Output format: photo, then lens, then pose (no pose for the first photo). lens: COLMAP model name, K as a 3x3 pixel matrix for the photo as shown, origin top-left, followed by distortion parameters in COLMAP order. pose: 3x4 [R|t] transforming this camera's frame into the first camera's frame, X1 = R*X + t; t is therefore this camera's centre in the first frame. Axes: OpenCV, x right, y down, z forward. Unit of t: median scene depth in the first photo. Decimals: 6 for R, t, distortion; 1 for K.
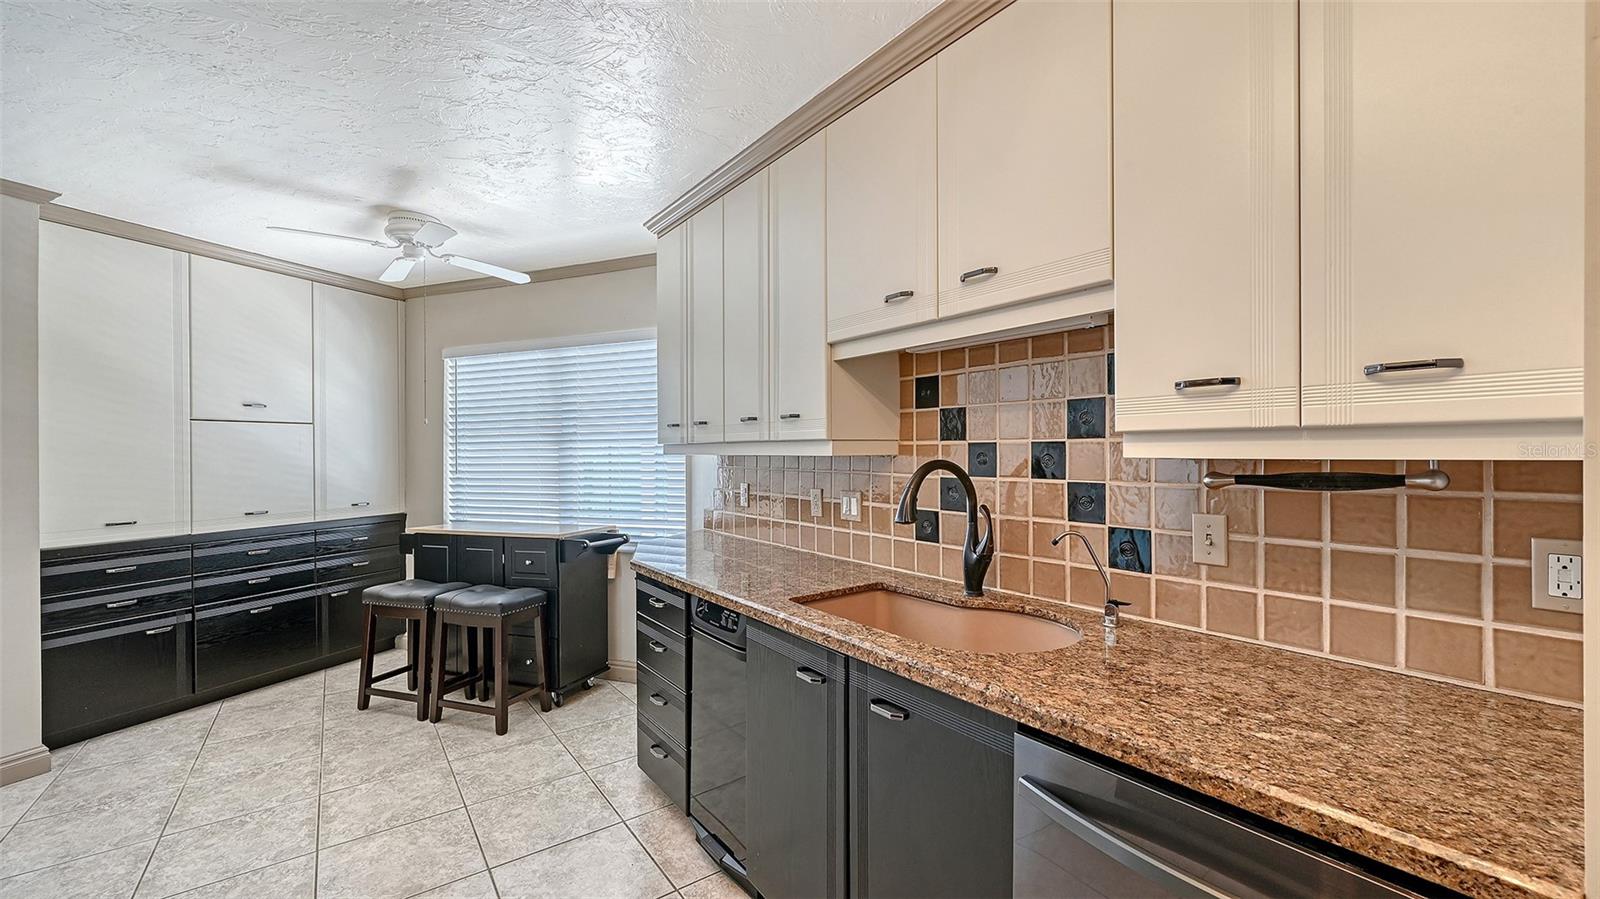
lens RADIAL K [[630.8, 0, 802.9], [0, 630.8, 456.7], [0, 0, 1]] dist [-0.001416, -0.000439]
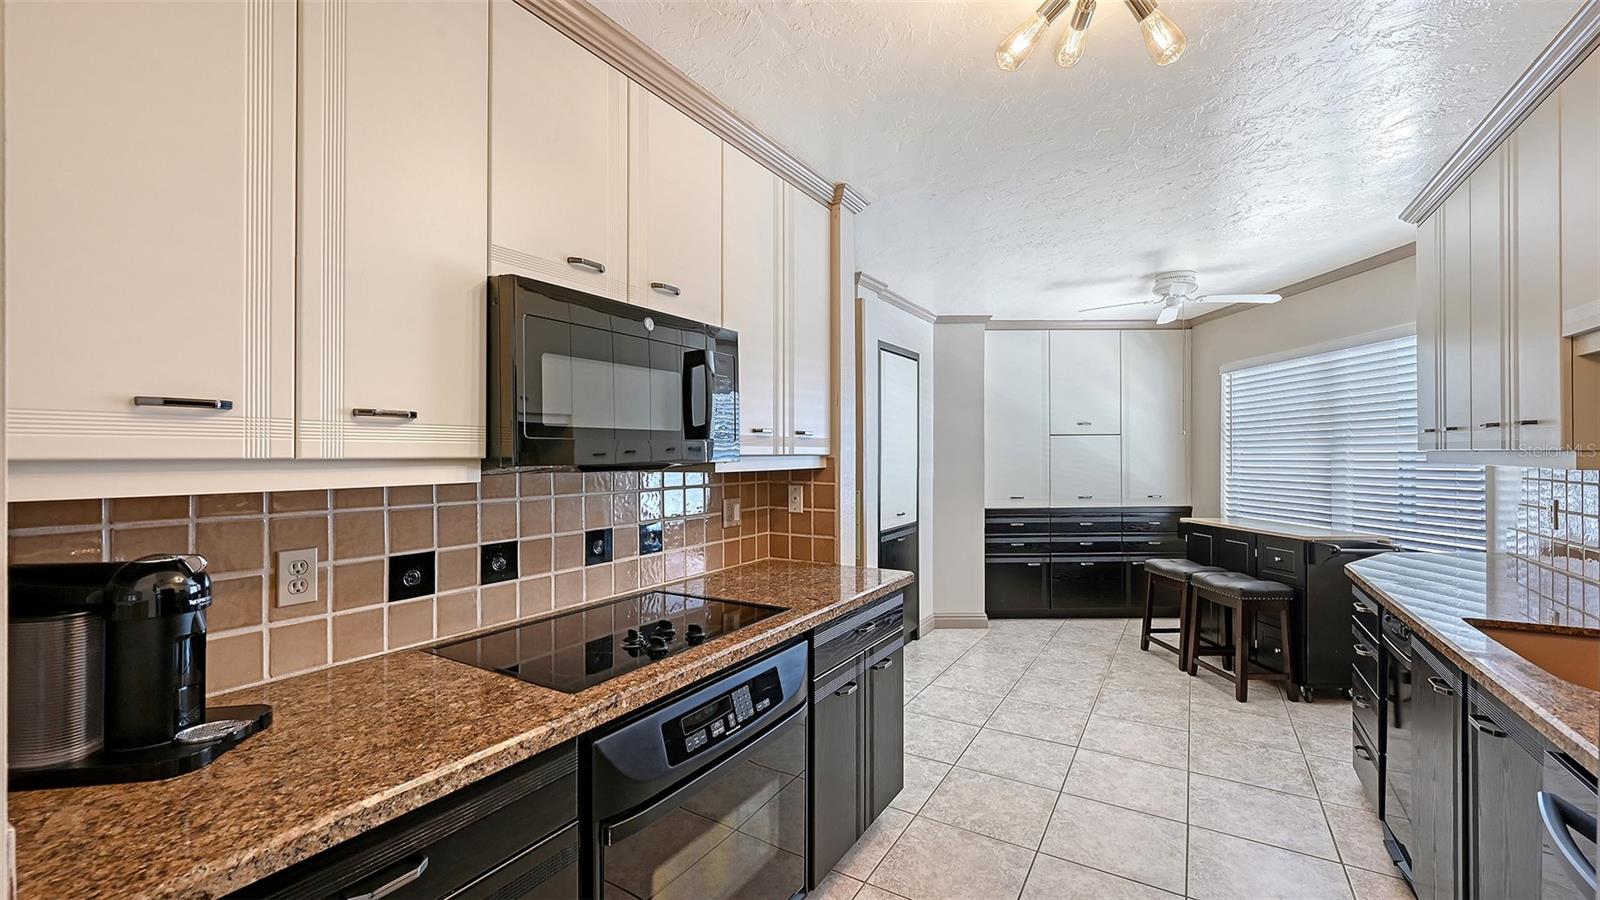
lens RADIAL K [[644.0, 0, 792.1], [0, 644.0, 453.8], [0, 0, 1]] dist [-0.001314, -0.000013]
pose [[0.354757, 0.003175, -0.934953, 0.312682], [-0.001605, 0.999995, 0.002787, -0.015693], [0.934957, 0.000512, 0.354760, -0.179361]]
